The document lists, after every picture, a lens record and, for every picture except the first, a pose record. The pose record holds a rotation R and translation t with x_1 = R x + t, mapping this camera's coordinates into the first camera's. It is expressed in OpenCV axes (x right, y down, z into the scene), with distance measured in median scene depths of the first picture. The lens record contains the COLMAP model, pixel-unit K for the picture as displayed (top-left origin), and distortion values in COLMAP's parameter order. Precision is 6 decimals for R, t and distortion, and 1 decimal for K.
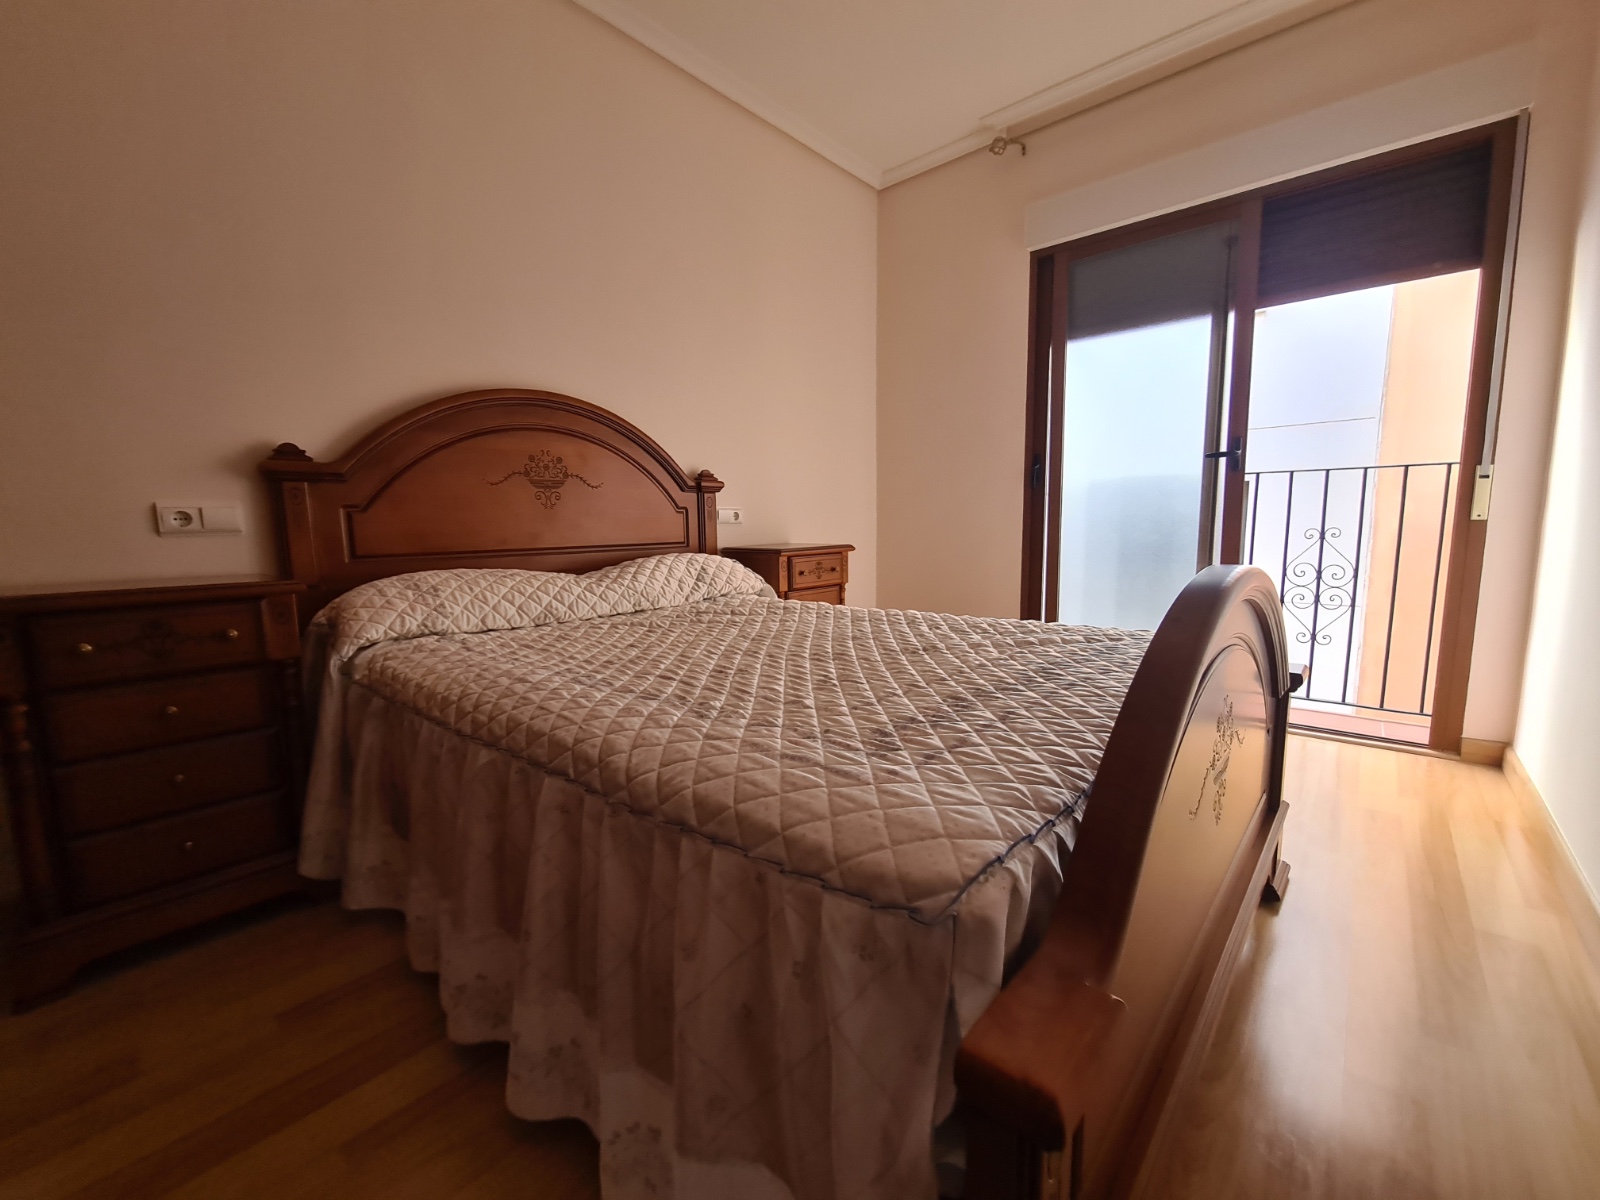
lens RADIAL K [[656.9, 0, 800.4], [0, 656.9, 608.4], [0, 0, 1]] dist [0.004174, -0.003224]
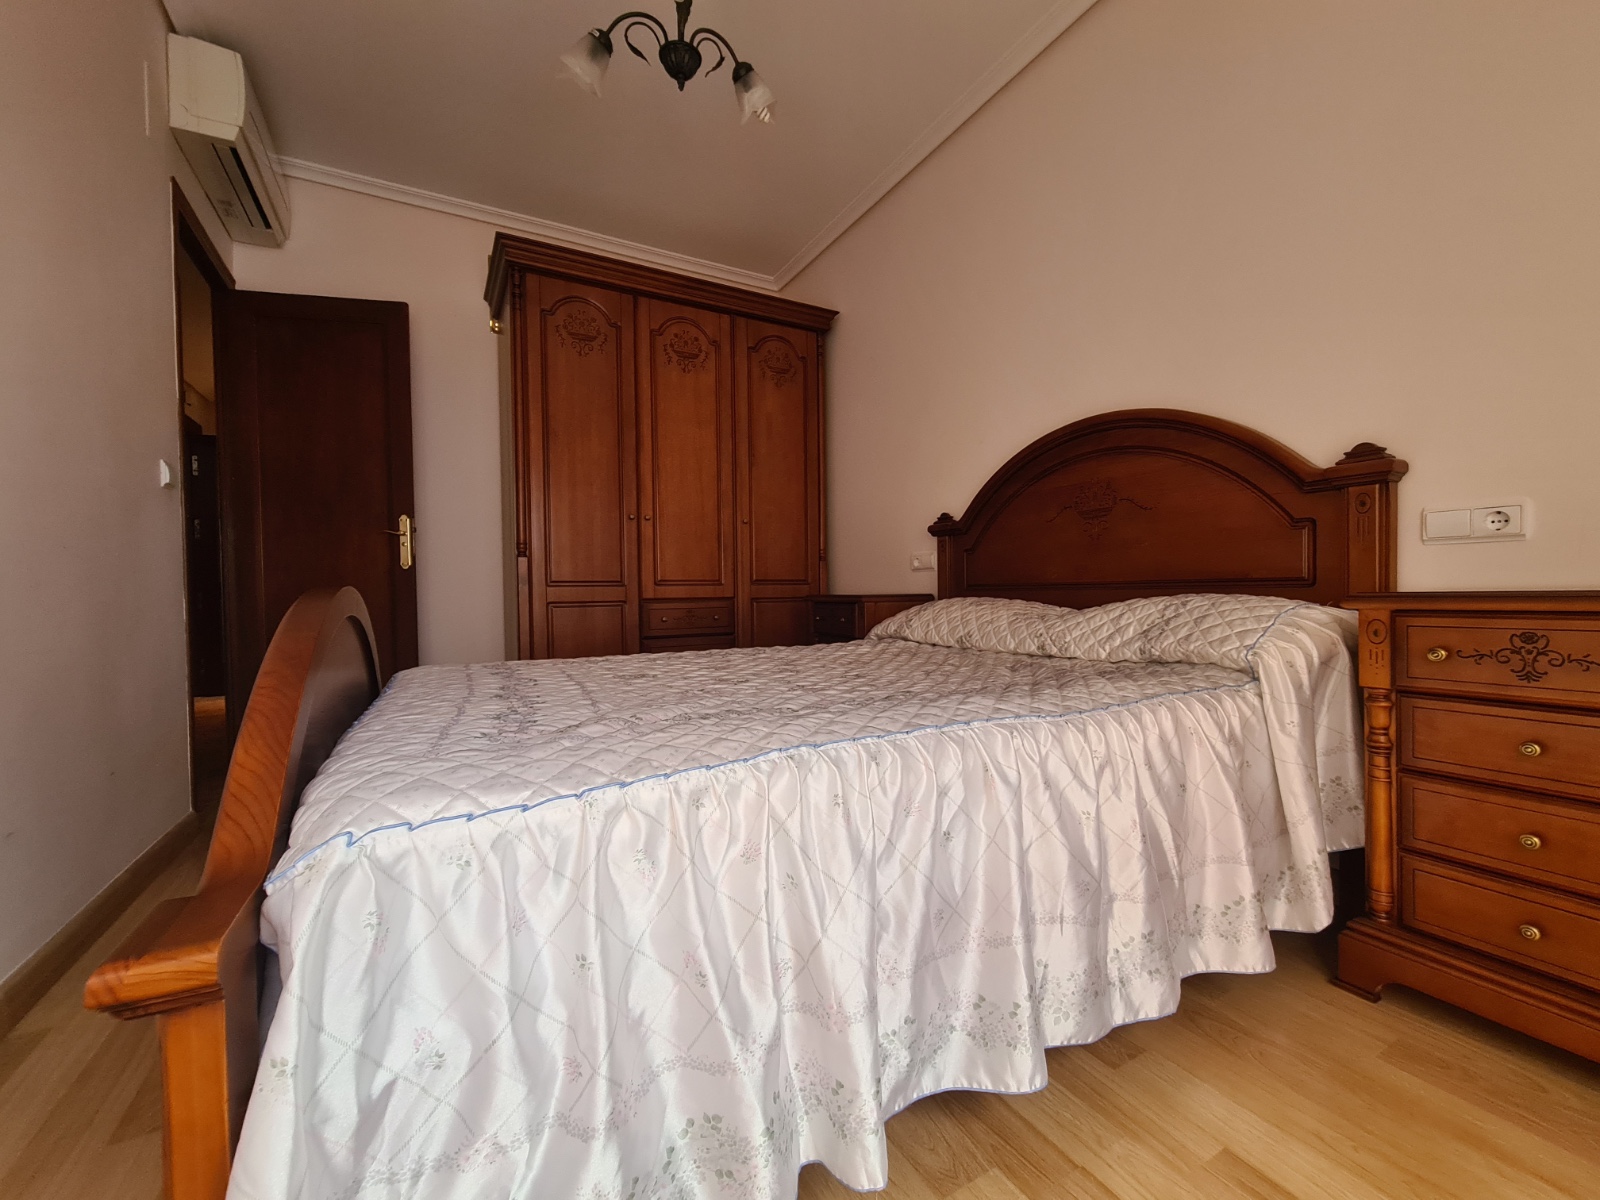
lens RADIAL K [[656.9, 0, 800.4], [0, 656.9, 608.4], [0, 0, 1]] dist [0.004174, -0.003224]
pose [[-0.334115, 0.047274, -0.941346, 0.538194], [-0.104770, 0.990689, 0.086938, -0.078260], [0.936691, 0.127673, -0.326051, 0.779492]]
